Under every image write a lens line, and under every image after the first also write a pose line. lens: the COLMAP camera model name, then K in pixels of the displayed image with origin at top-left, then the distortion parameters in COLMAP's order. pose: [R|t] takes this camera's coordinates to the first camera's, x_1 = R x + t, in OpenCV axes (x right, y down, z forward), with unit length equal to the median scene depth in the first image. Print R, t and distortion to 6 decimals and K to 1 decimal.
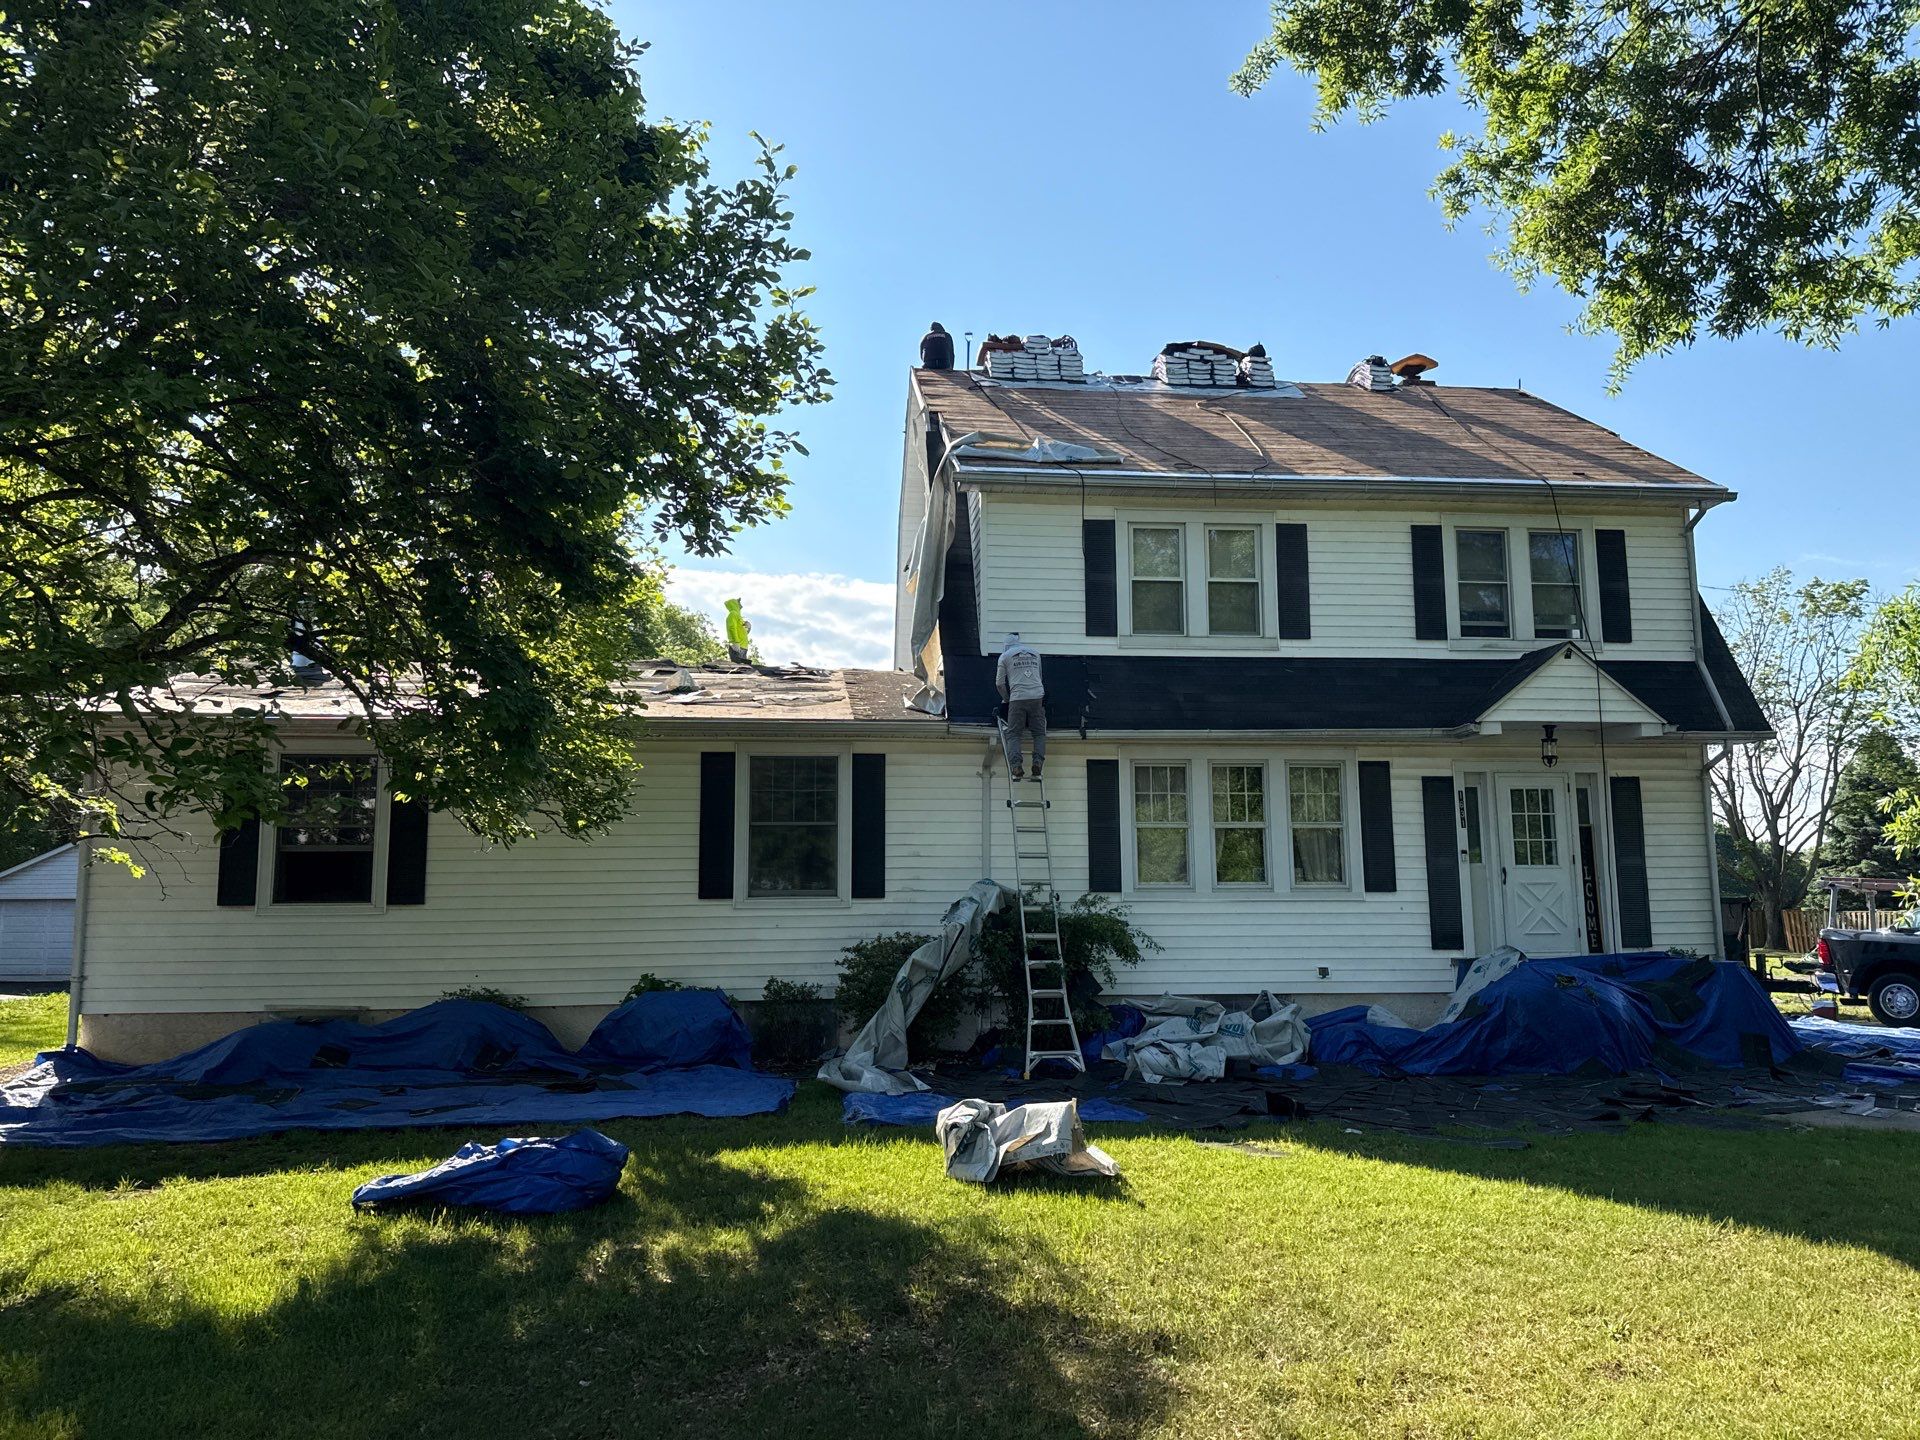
lens RADIAL K [[1282.8, 0, 960.0], [0, 1282.8, 720.0], [0, 0, 1]] dist [-0.004880, -0.006526]
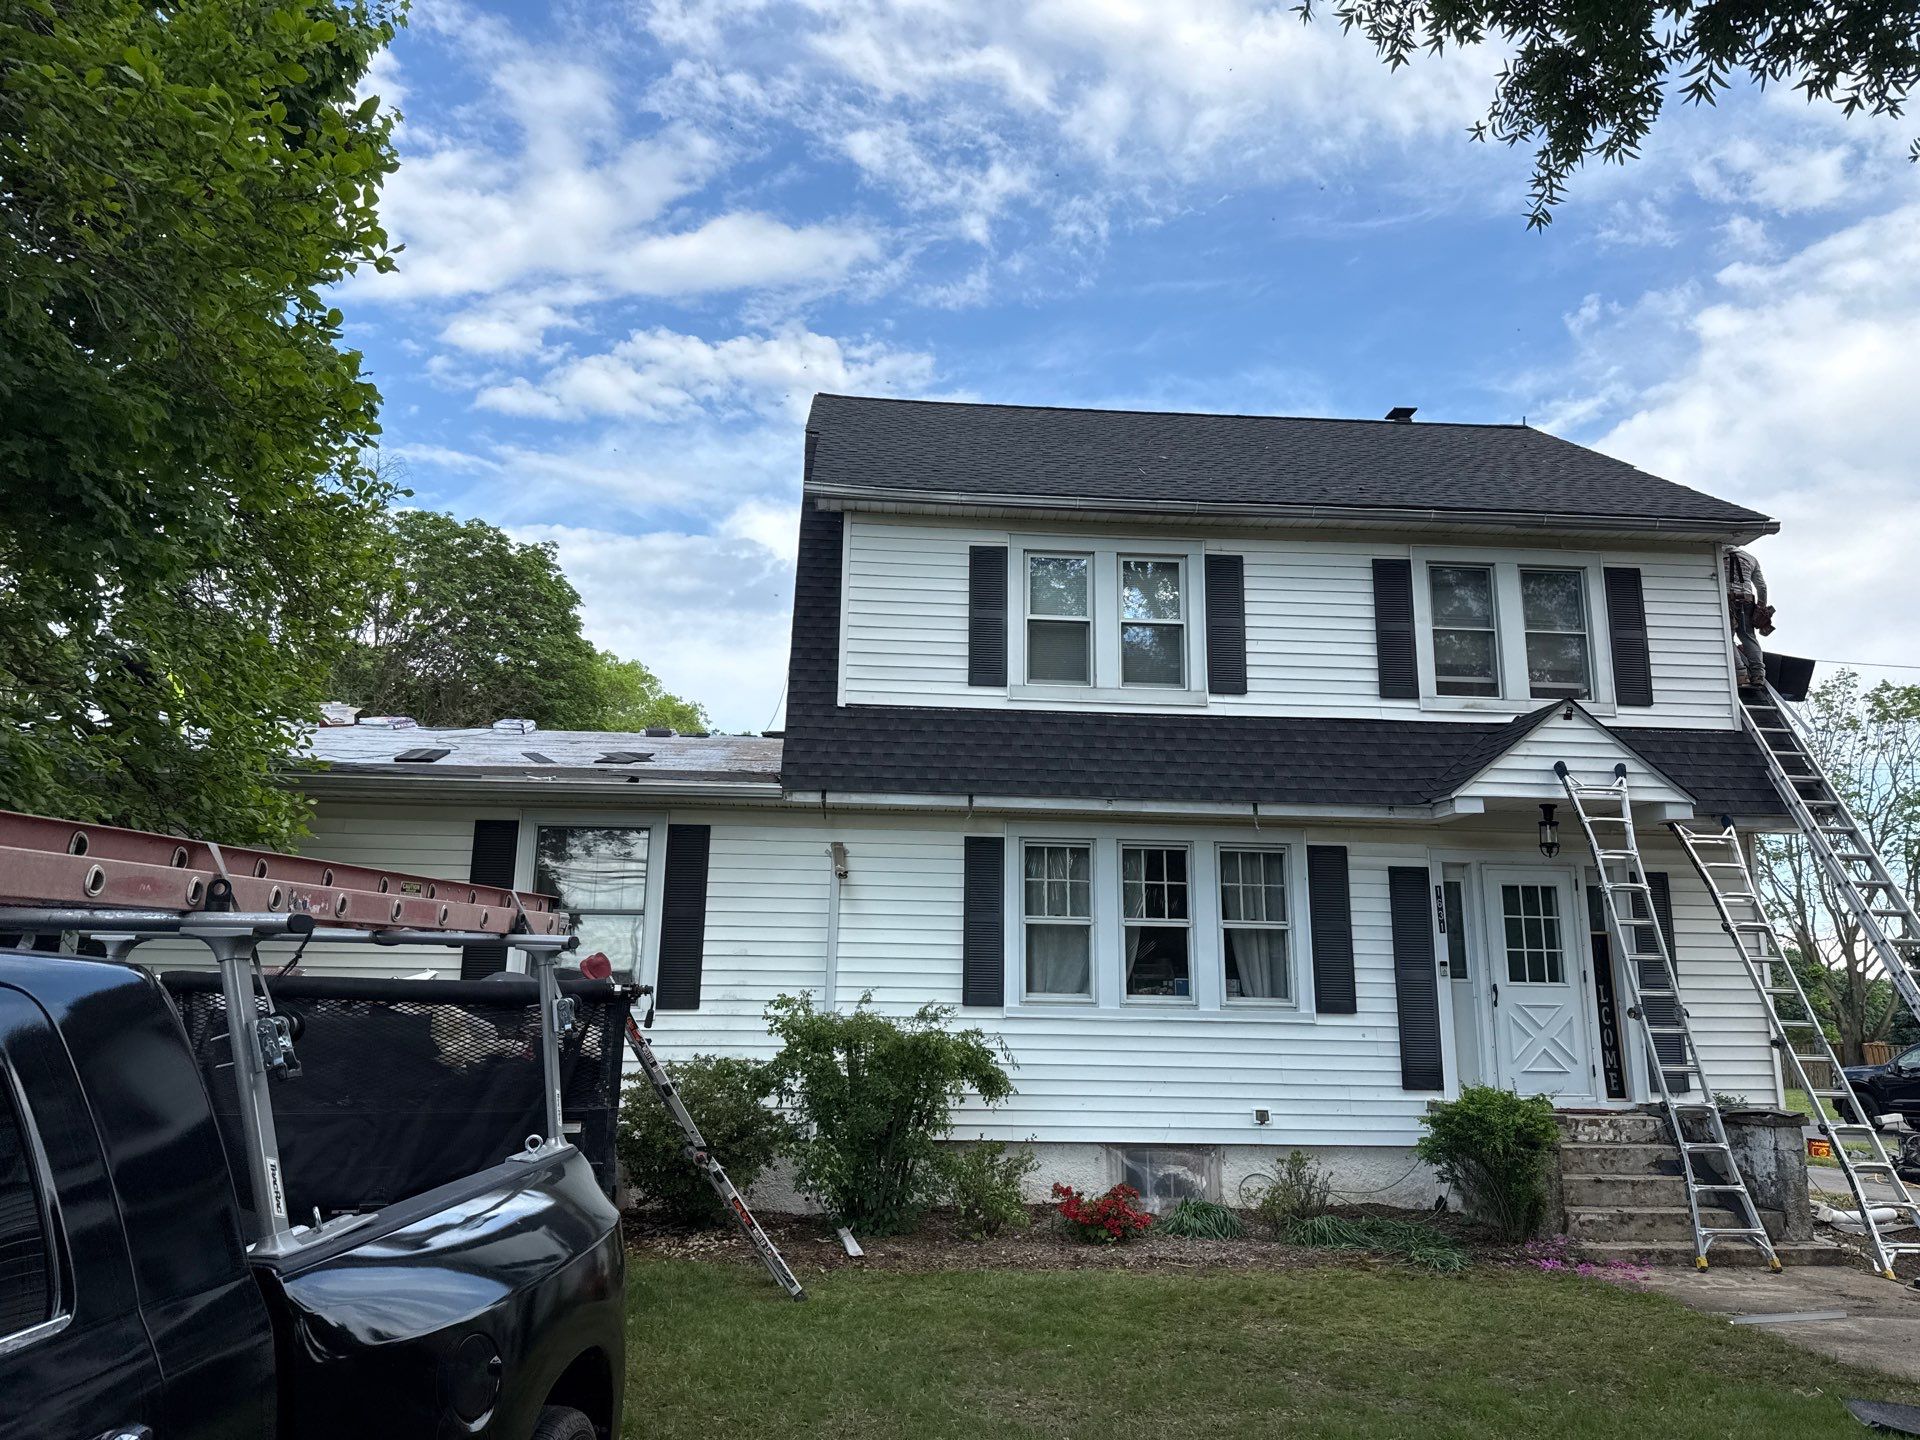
lens RADIAL K [[1323.8, 0, 956.7], [0, 1323.8, 694.3], [0, 0, 1]] dist [0.048512, -0.069215]
pose [[0.999688, 0.013918, -0.020738, 0.105712], [-0.015889, 0.995049, -0.098106, 0.022431], [0.019270, 0.098405, 0.994960, 0.157053]]
